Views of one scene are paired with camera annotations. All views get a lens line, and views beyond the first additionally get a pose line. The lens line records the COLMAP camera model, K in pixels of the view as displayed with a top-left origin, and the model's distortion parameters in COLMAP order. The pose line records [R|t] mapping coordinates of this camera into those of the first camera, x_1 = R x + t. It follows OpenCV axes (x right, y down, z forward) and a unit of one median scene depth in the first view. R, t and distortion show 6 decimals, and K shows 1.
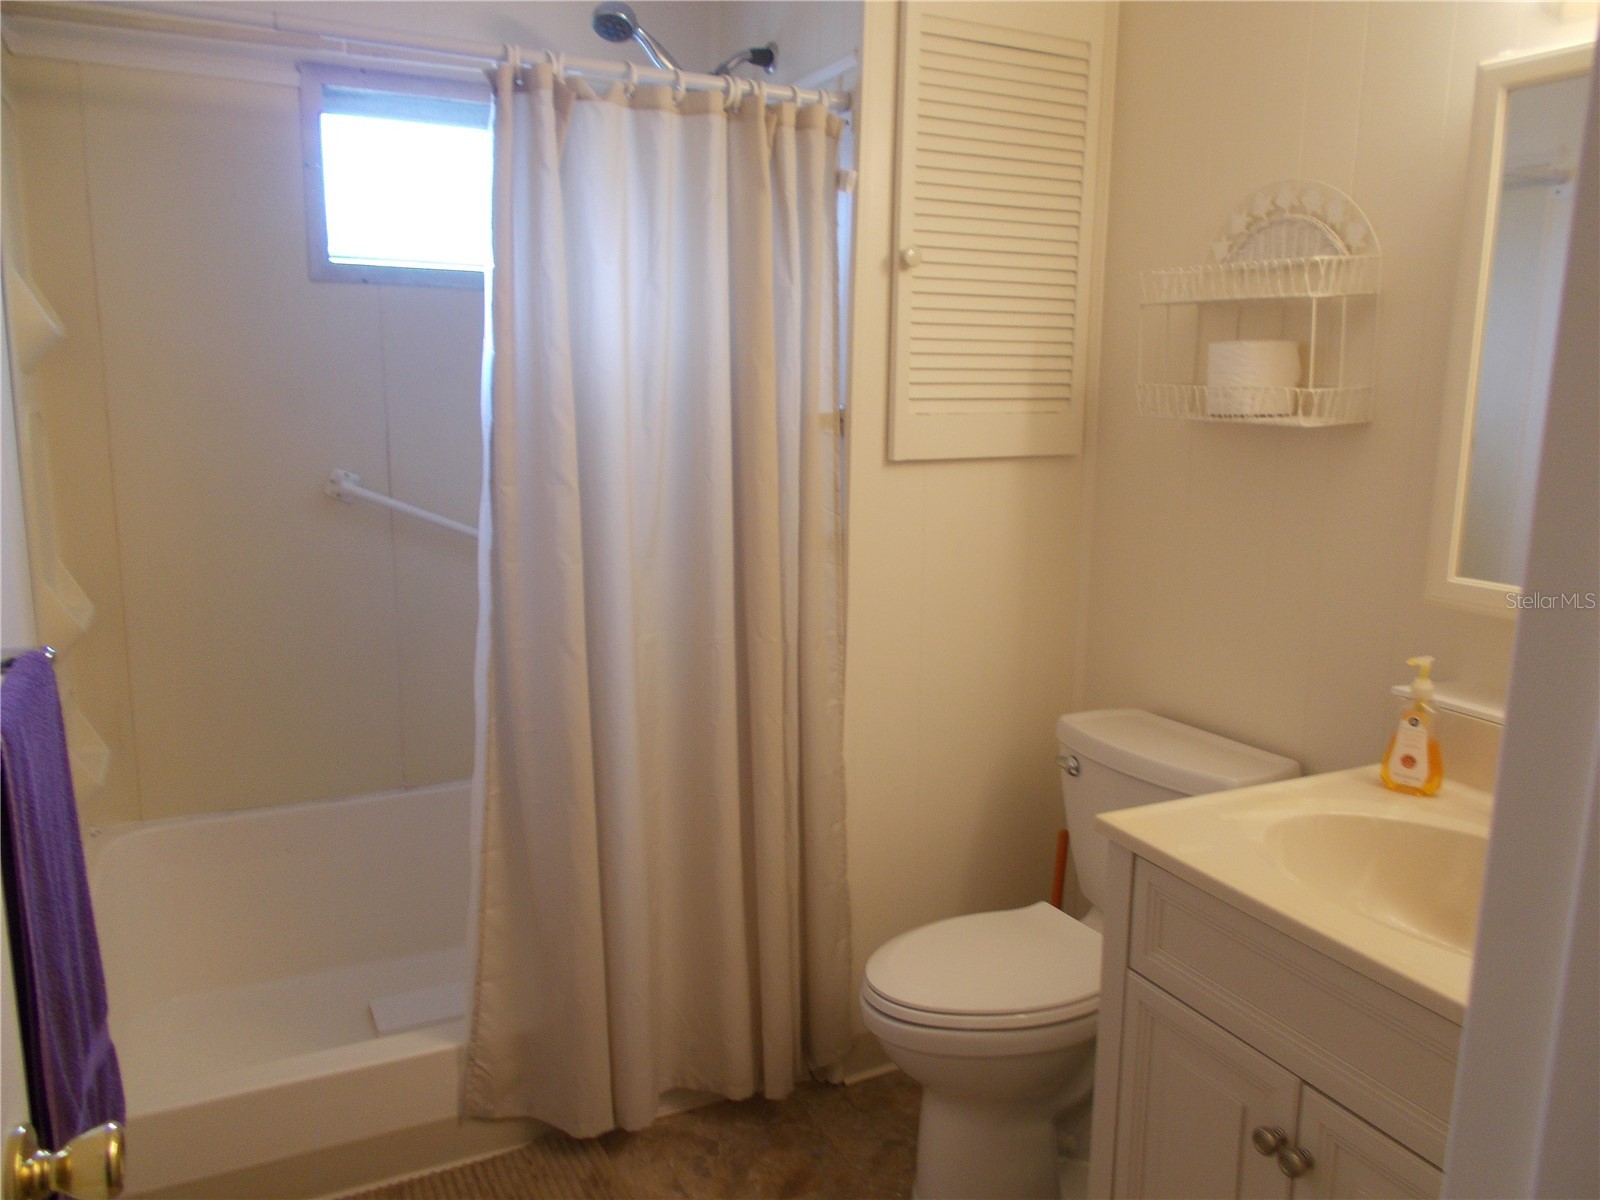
lens RADIAL K [[1256.1, 0, 799.7], [0, 1256.1, 591.8], [0, 0, 1]] dist [-0.008541, 0.005344]
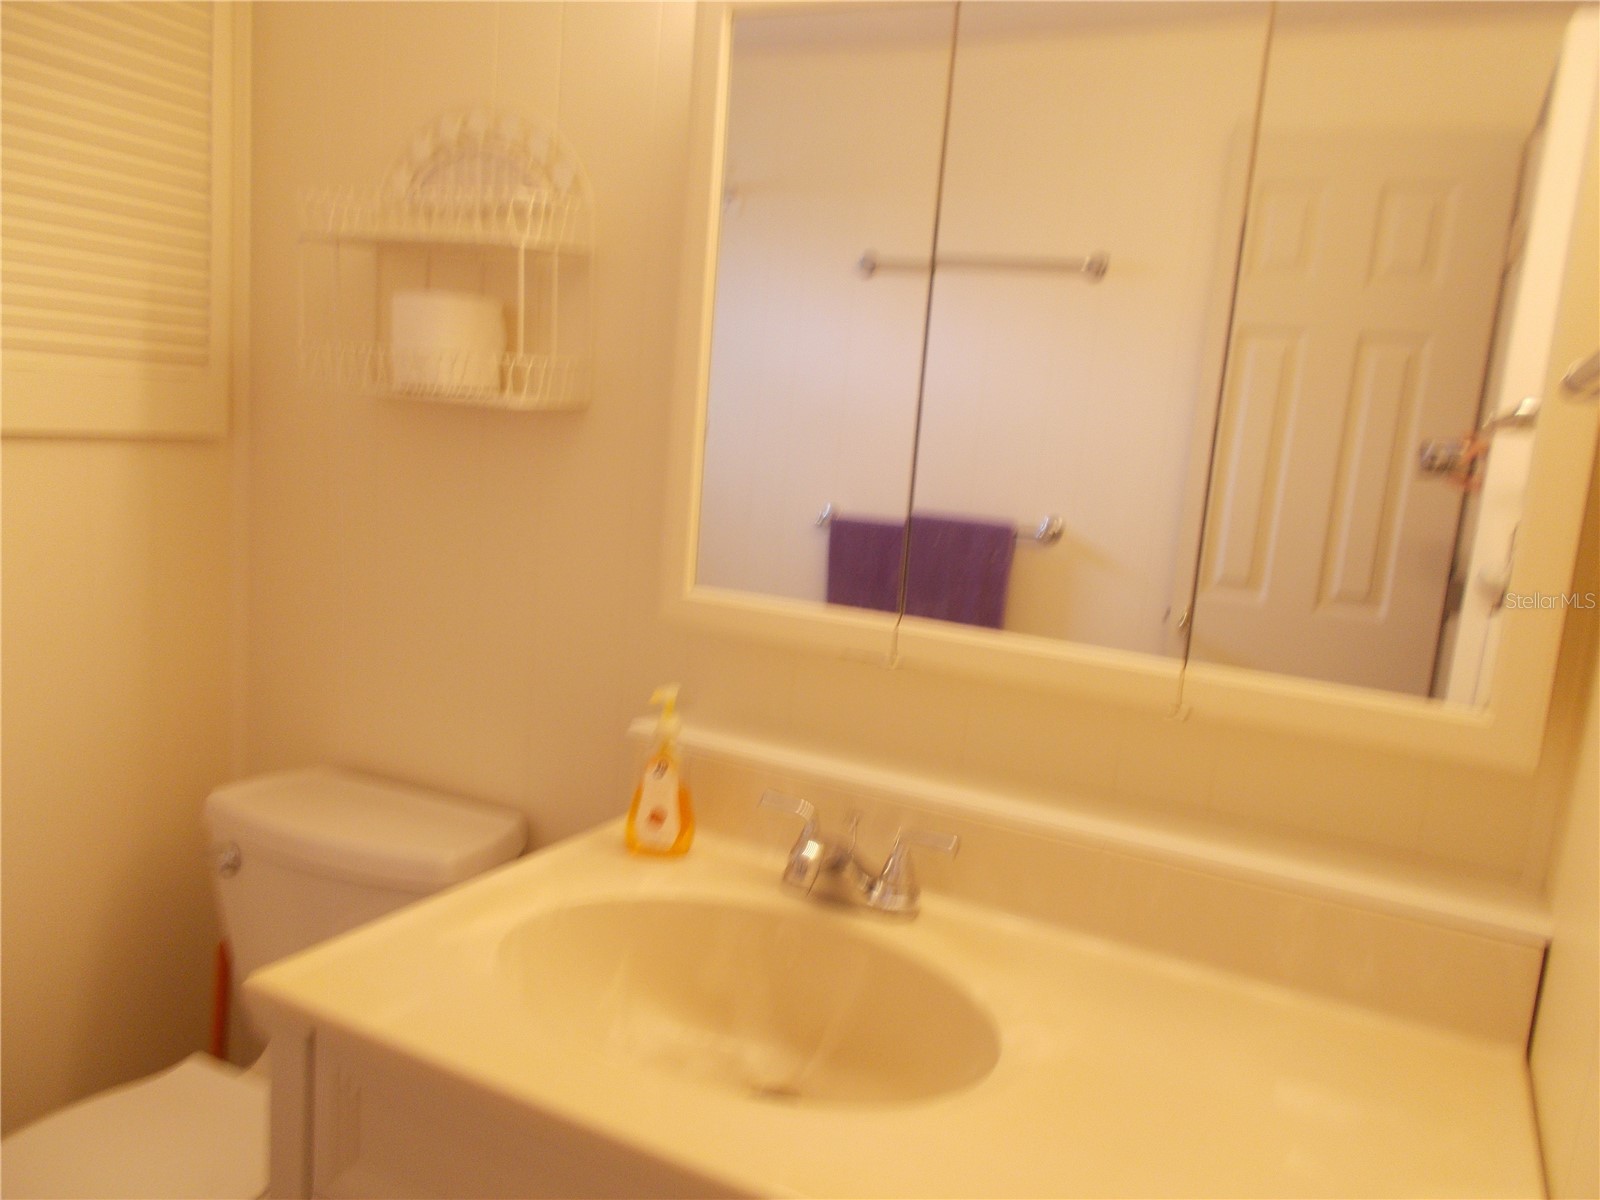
lens RADIAL K [[1256.1, 0, 799.7], [0, 1256.1, 591.8], [0, 0, 1]] dist [-0.008541, 0.005344]
pose [[0.812304, -0.039477, 0.581896, 0.075858], [0.038412, 0.999162, 0.014163, -0.016333], [-0.581967, 0.010848, 0.813140, 0.233709]]
